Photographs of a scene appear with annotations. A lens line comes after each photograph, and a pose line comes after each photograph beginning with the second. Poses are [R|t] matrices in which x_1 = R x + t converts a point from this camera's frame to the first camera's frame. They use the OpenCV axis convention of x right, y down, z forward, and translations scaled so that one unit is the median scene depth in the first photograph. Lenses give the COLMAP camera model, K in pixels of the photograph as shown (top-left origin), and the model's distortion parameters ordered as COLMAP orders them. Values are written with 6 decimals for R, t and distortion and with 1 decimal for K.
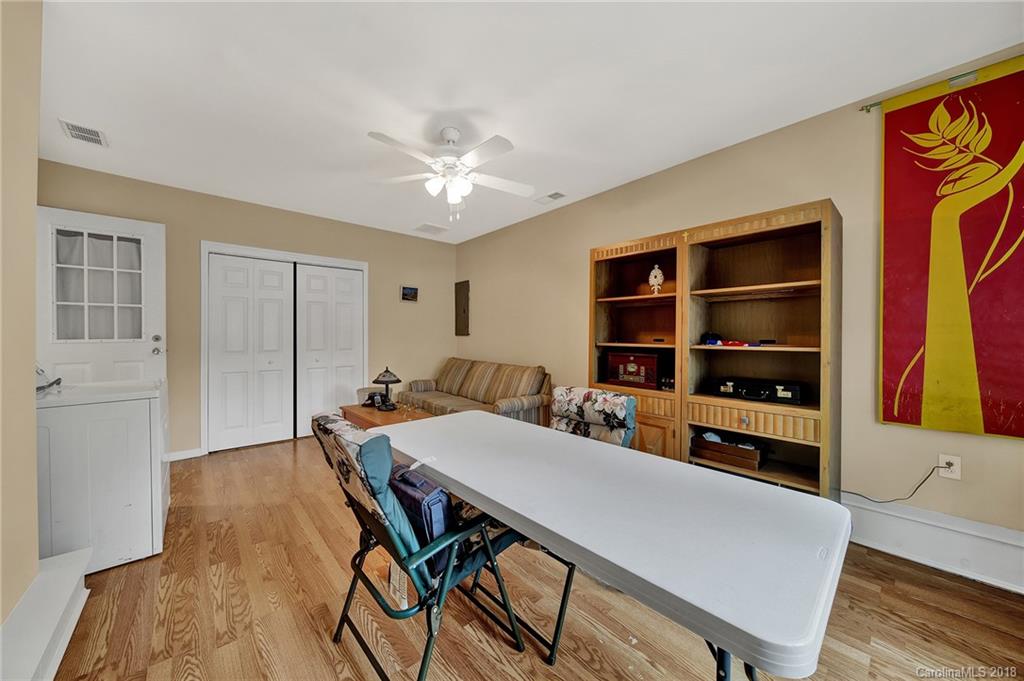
lens RADIAL K [[359.8, 0, 509.4], [0, 359.8, 333.1], [0, 0, 1]] dist [-0.000534, 0.000059]
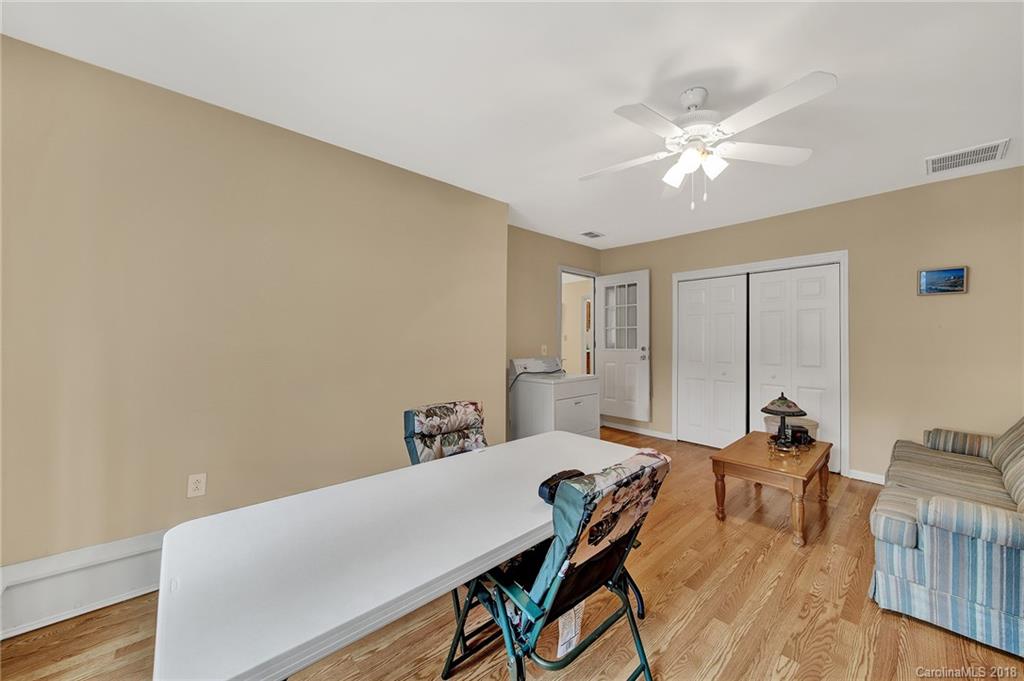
lens RADIAL K [[359.8, 0, 509.4], [0, 359.8, 333.1], [0, 0, 1]] dist [-0.000534, 0.000059]
pose [[-0.026856, -0.016255, -0.999507, 0.491839], [-0.003068, 0.999864, -0.016178, -0.023370], [0.999635, 0.002632, -0.026902, 0.496410]]
